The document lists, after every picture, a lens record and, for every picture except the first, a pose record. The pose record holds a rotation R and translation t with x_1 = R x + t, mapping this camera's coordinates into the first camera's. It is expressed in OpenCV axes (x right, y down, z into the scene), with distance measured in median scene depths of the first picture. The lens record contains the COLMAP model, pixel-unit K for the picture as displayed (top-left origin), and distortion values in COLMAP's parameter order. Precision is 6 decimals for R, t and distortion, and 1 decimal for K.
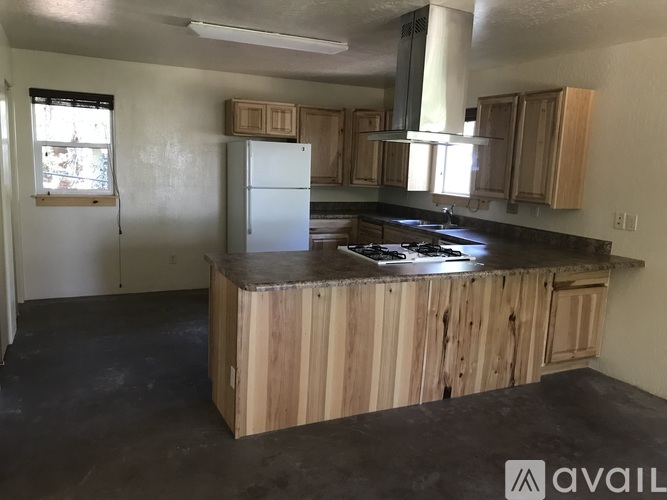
lens RADIAL K [[543.7, 0, 333.1], [0, 543.7, 247.9], [0, 0, 1]] dist [0.025108, -0.002485]
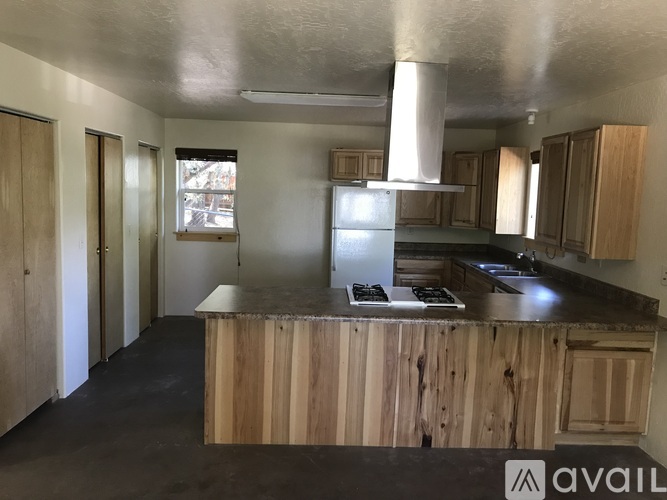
lens RADIAL K [[543.7, 0, 333.9], [0, 543.7, 249.8], [0, 0, 1]] dist [0.025108, -0.002485]
pose [[0.914261, 0.032489, -0.403820, 0.389292], [-0.057798, 0.997043, -0.050640, -0.016894], [0.400981, 0.069638, 0.913436, 0.007819]]
